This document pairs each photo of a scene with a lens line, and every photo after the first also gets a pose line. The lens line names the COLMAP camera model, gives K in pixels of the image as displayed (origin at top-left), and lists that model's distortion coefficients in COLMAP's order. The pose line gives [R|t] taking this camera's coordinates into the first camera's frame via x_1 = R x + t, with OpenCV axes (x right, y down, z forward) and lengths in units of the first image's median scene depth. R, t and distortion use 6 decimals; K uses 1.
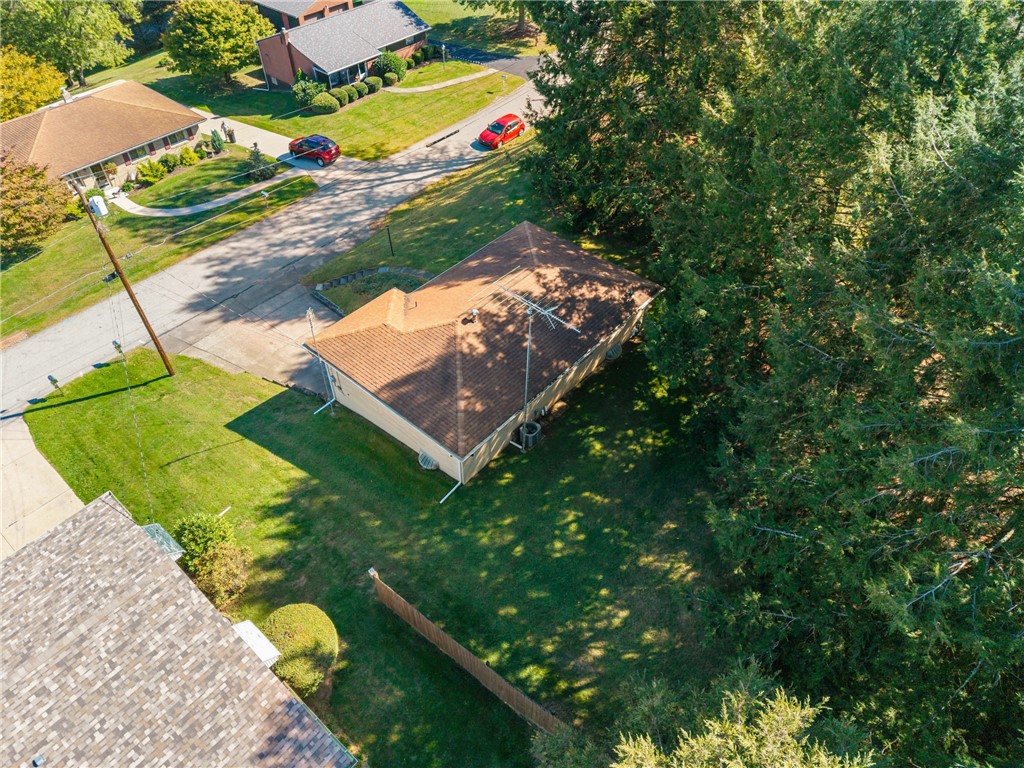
lens RADIAL K [[711.9, 0, 502.7], [0, 711.9, 384.2], [0, 0, 1]] dist [0.035043, -0.039789]
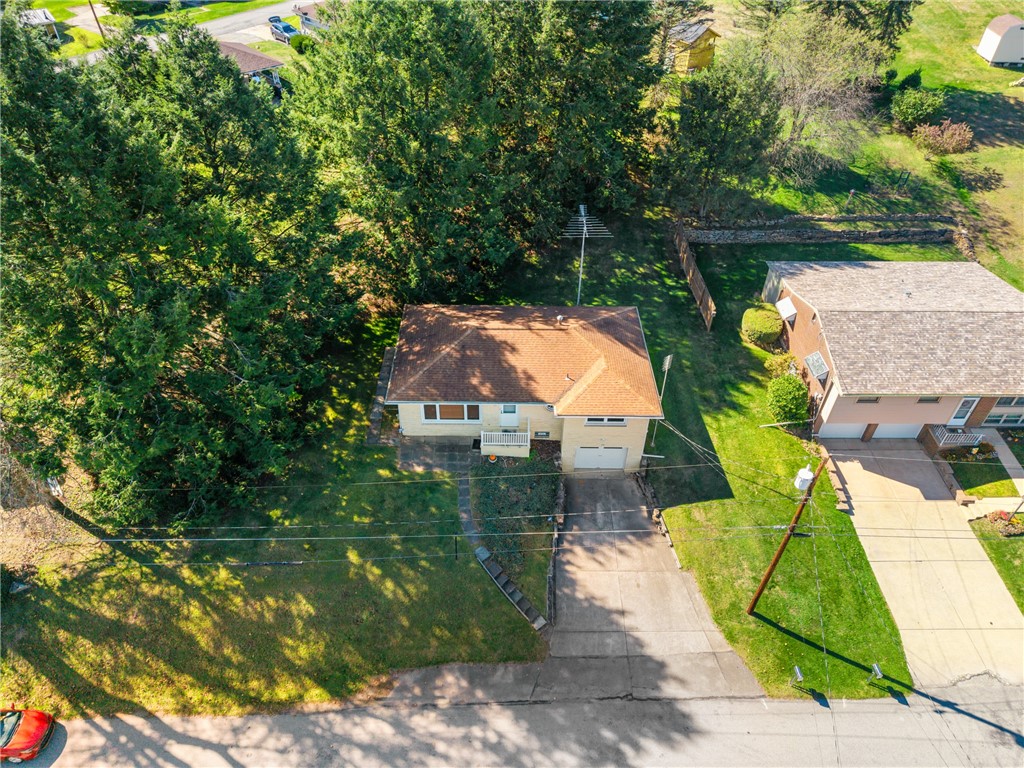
lens RADIAL K [[711.9, 0, 515.2], [0, 711.9, 373.8], [0, 0, 1]] dist [0.035043, -0.039789]
pose [[-0.675564, -0.498201, 0.543515, -0.618301], [0.499494, 0.232978, 0.834402, -1.012364], [-0.542327, 0.835175, 0.091457, 0.851159]]
